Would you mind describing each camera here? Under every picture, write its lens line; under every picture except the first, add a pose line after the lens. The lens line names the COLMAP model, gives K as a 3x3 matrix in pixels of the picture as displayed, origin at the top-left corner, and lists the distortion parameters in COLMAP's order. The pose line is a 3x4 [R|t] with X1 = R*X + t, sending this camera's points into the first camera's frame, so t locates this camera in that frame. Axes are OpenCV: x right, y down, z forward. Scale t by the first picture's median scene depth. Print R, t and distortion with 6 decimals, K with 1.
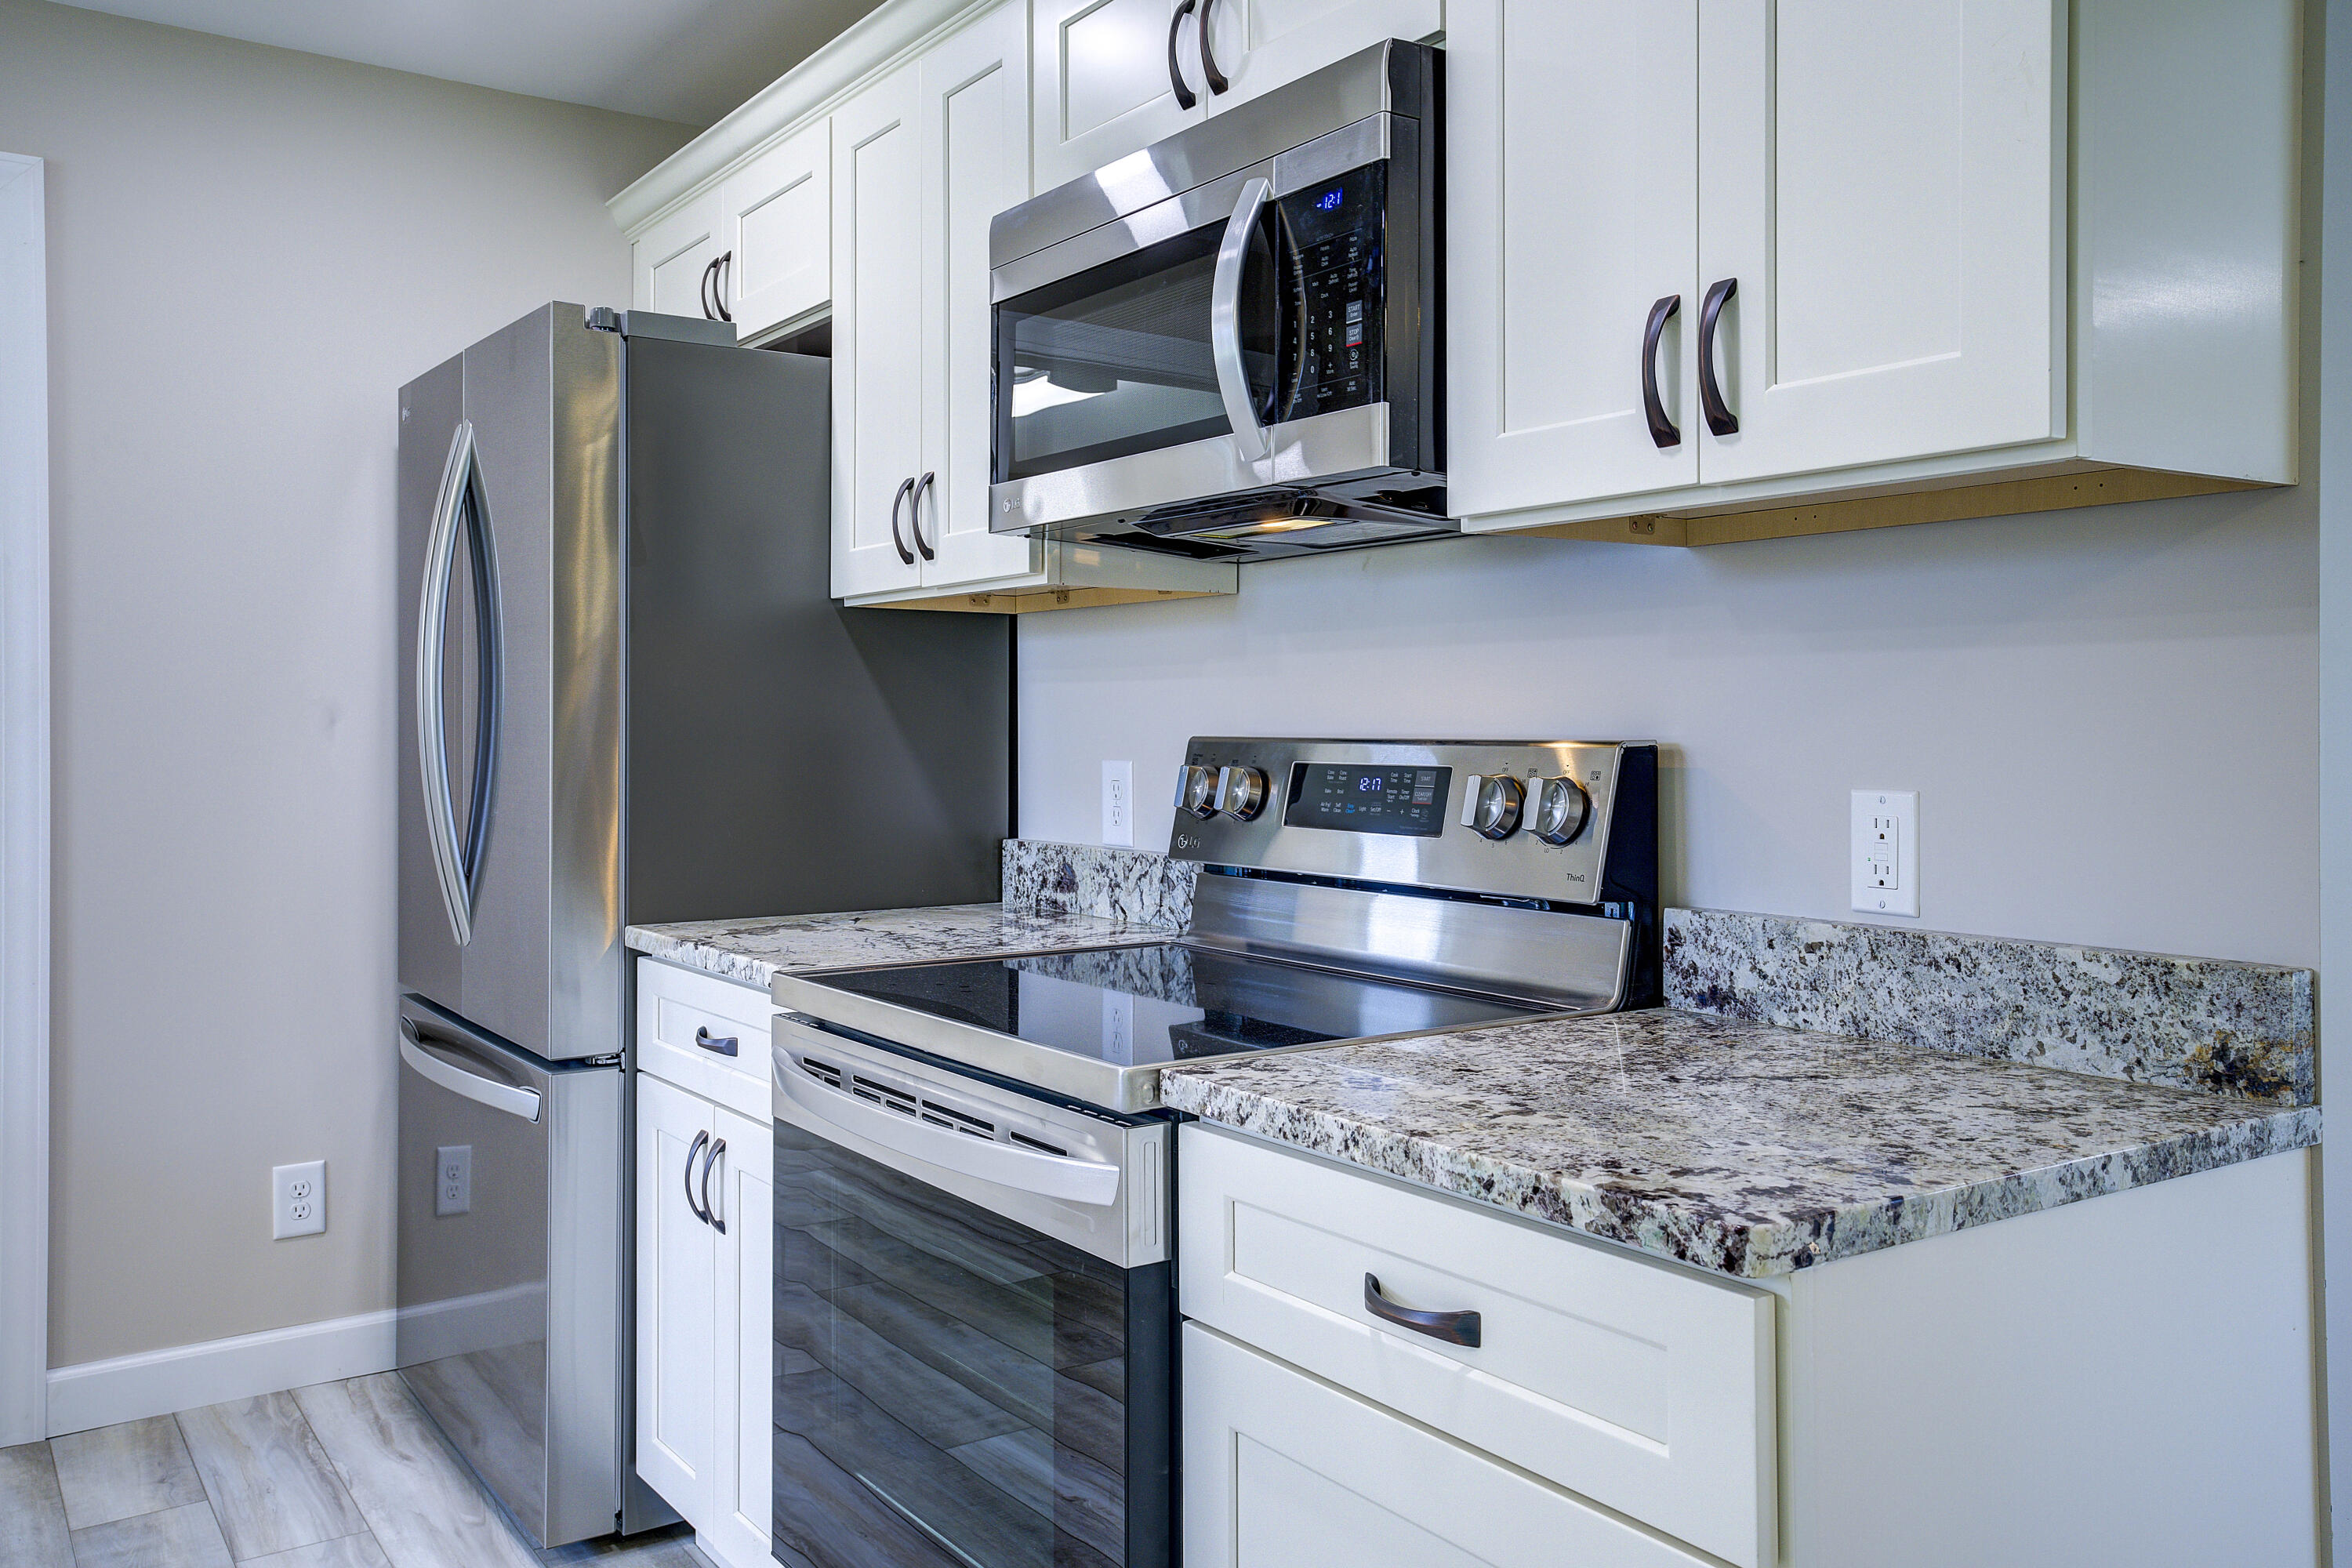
lens RADIAL K [[1869.9, 0, 1237.3], [0, 1869.9, 691.8], [0, 0, 1]] dist [0.013134, 0.009467]
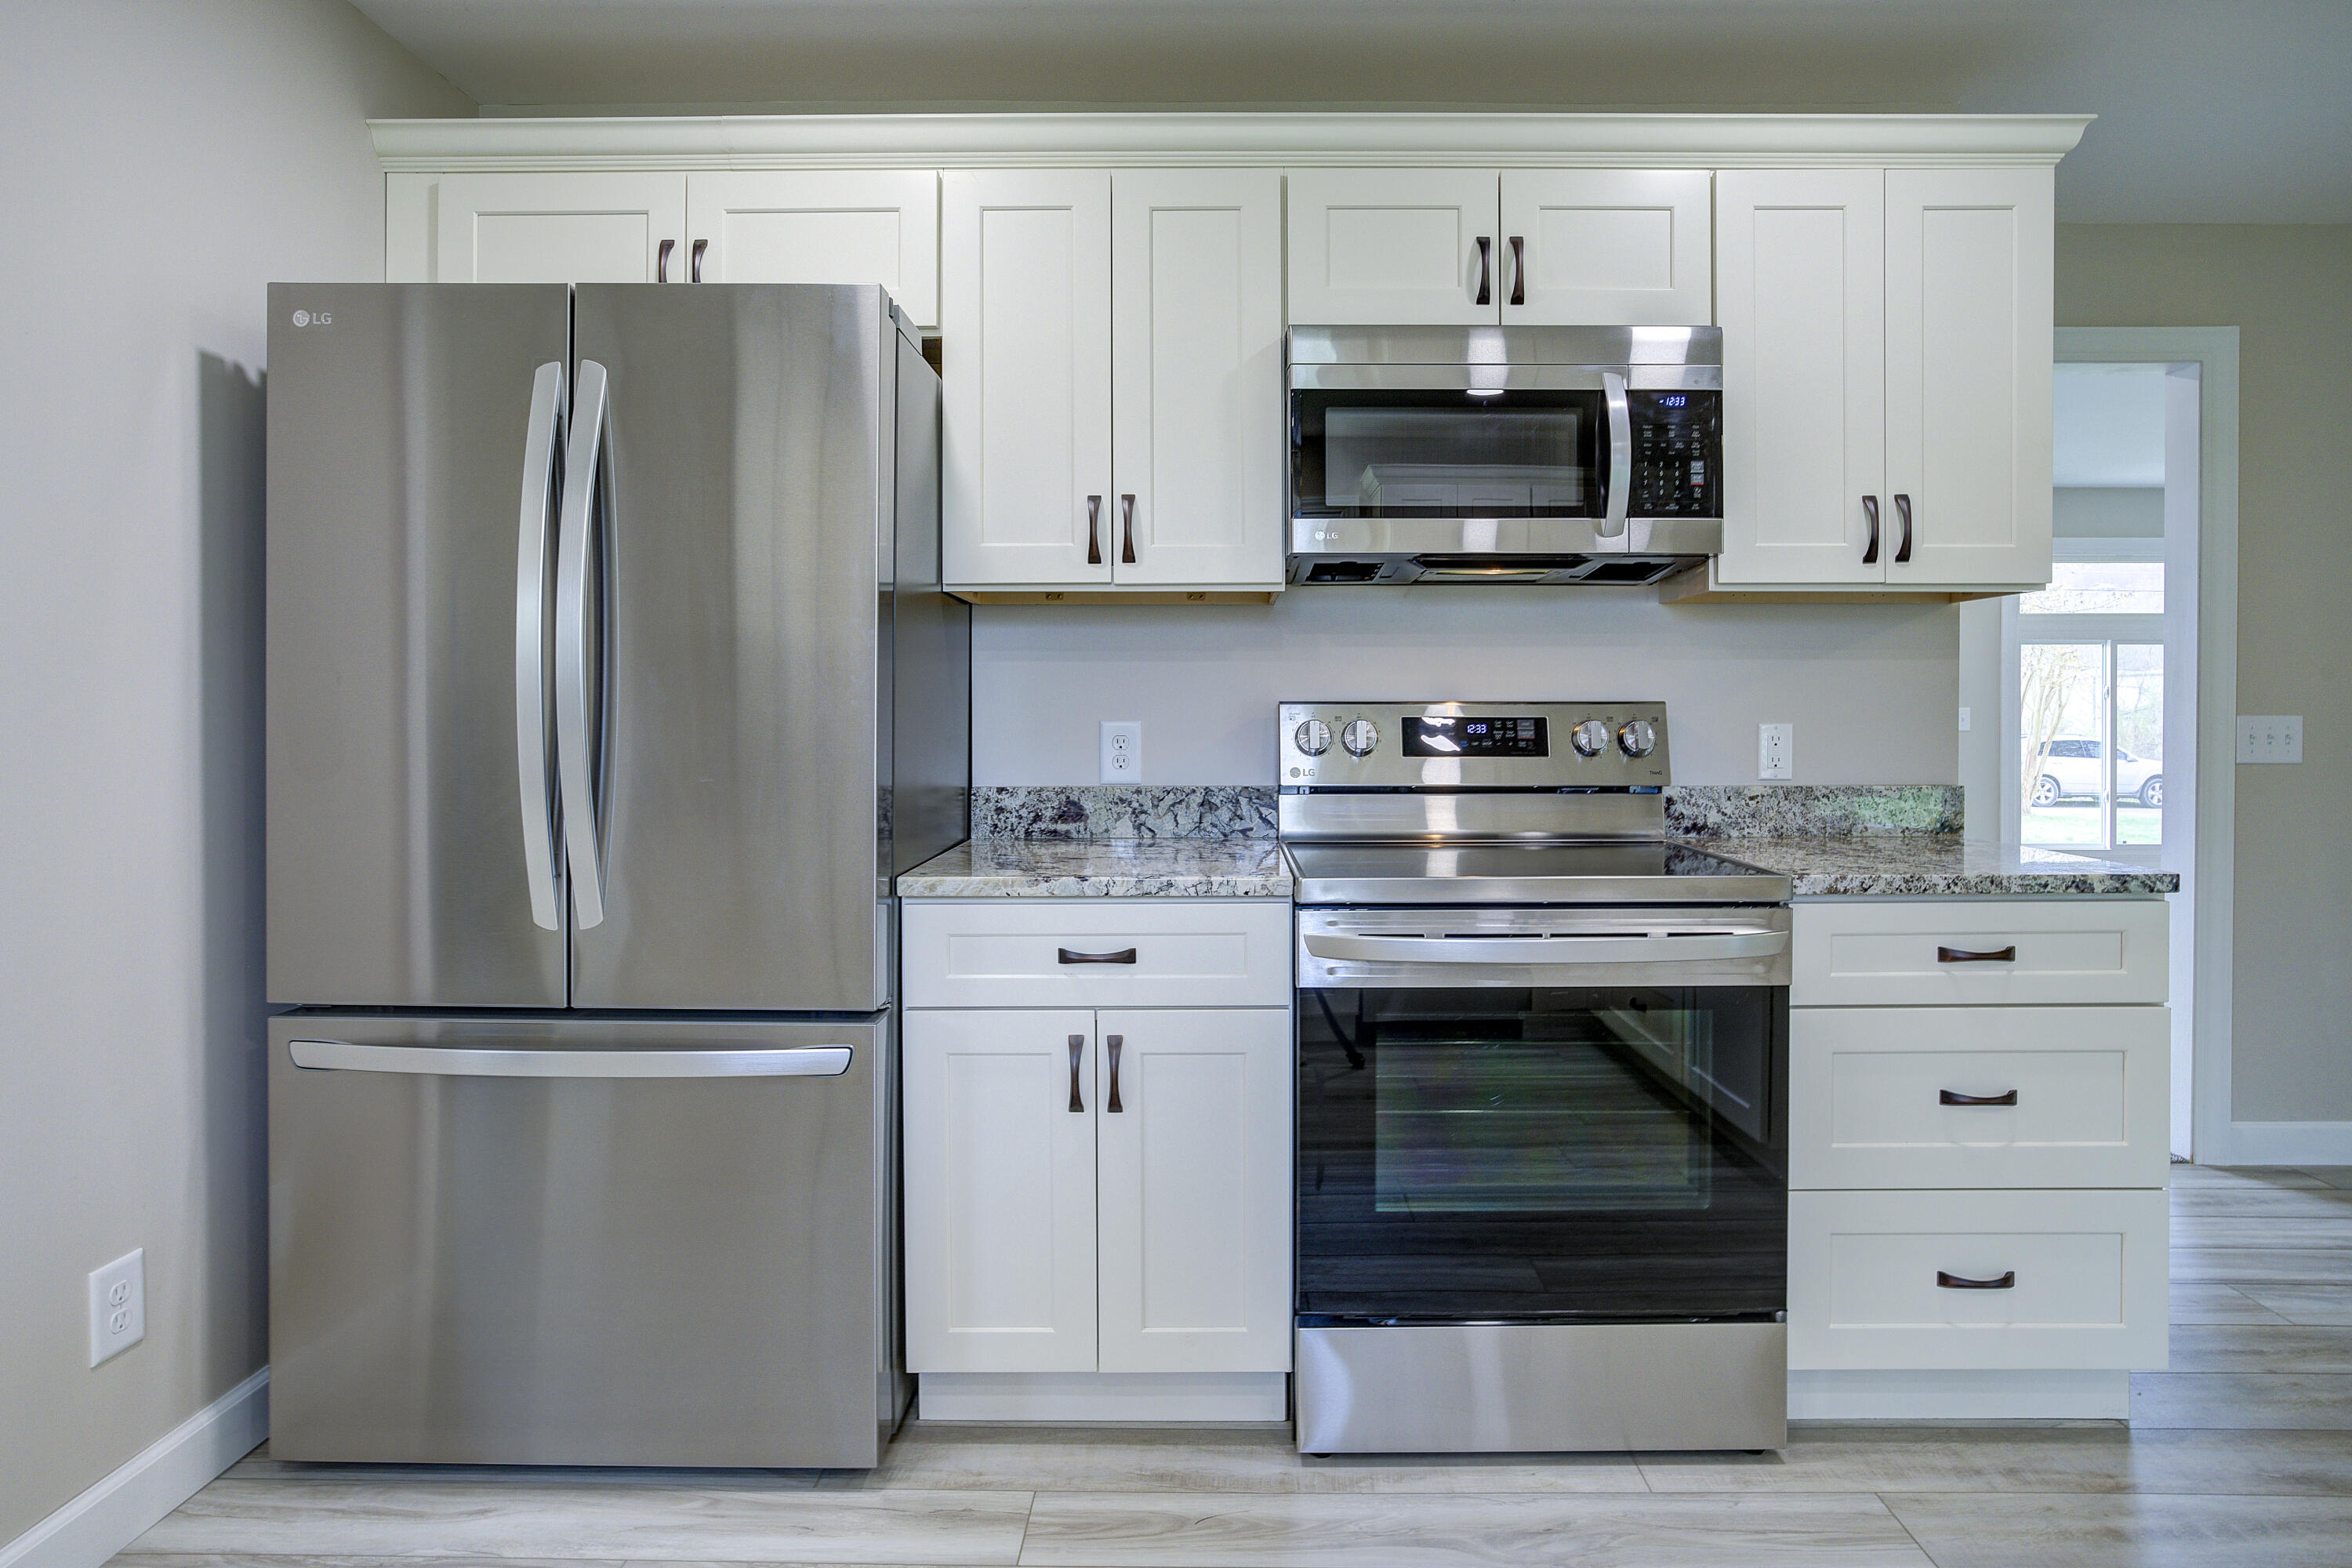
lens RADIAL K [[1355.1, 0, 1162.7], [0, 1355.1, 705.4], [0, 0, 1]] dist [-0.020265, 0.012842]
pose [[0.590169, 0.000648, 0.807280, -1.261252], [-0.012304, 0.999891, 0.008192, 0.026206], [-0.807186, -0.014767, 0.590112, 0.608406]]
